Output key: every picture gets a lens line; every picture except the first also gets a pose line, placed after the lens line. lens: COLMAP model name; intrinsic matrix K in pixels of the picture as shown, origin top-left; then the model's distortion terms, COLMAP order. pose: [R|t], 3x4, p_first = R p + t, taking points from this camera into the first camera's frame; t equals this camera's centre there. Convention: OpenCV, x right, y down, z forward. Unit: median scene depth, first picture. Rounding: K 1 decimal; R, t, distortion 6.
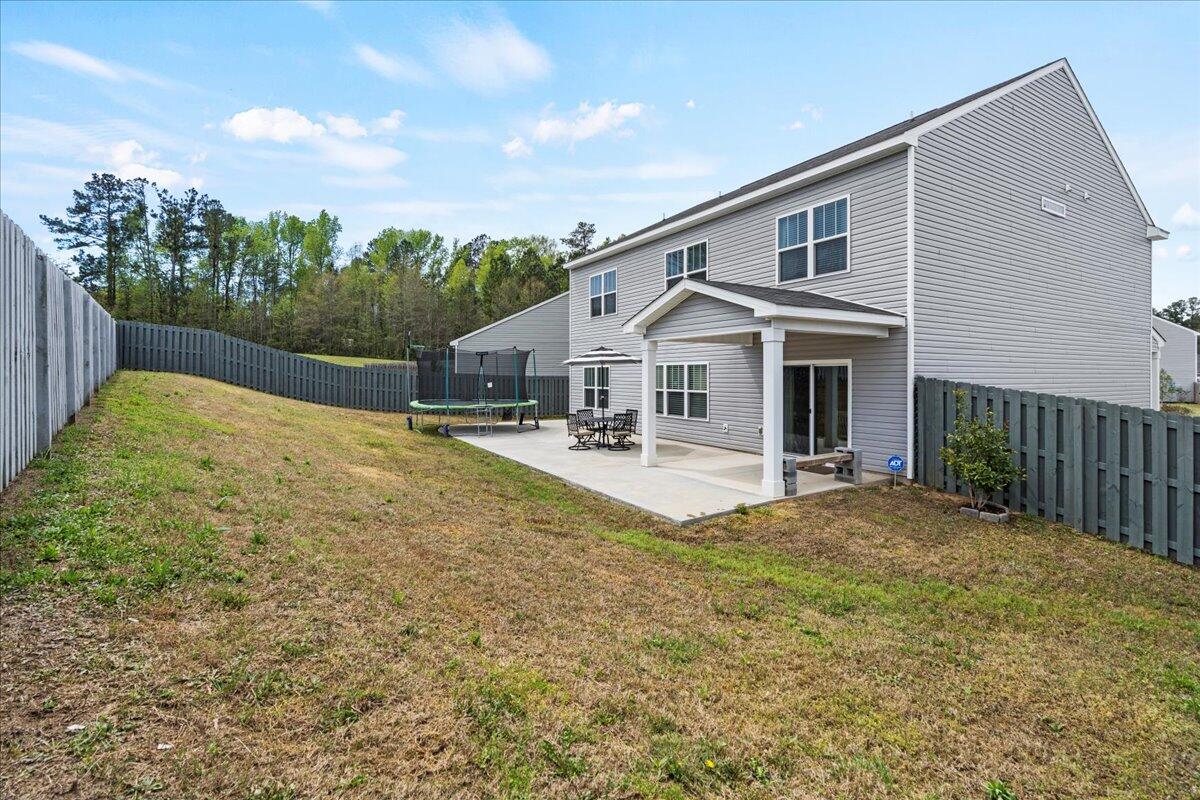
lens RADIAL K [[538.8, 0, 600.0], [0, 538.8, 400.0], [0, 0, 1]] dist [-0.003614, 0.000158]
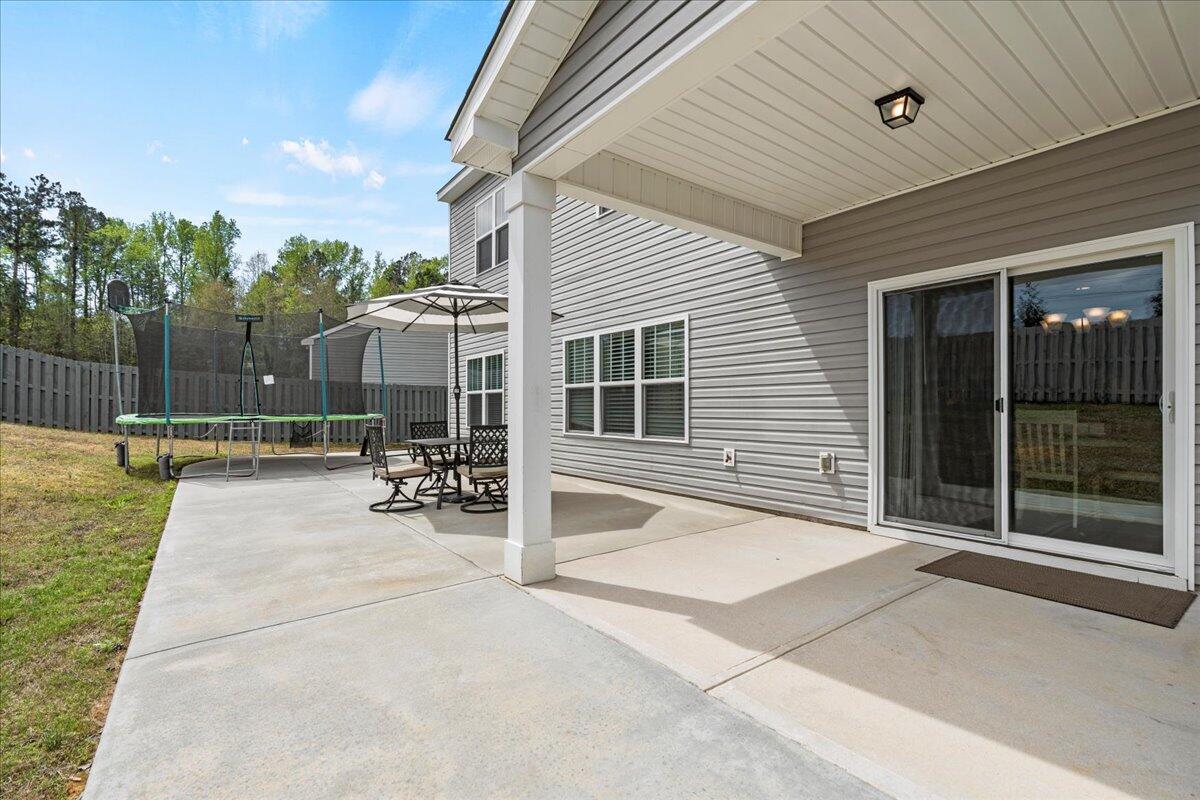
lens RADIAL K [[538.8, 0, 600.0], [0, 538.8, 400.0], [0, 0, 1]] dist [-0.003614, 0.000158]
pose [[0.994956, 0.002624, 0.100273, 0.041441], [0.003552, 0.998109, -0.061372, 0.015921], [-0.100245, 0.061419, 0.993065, 0.283729]]
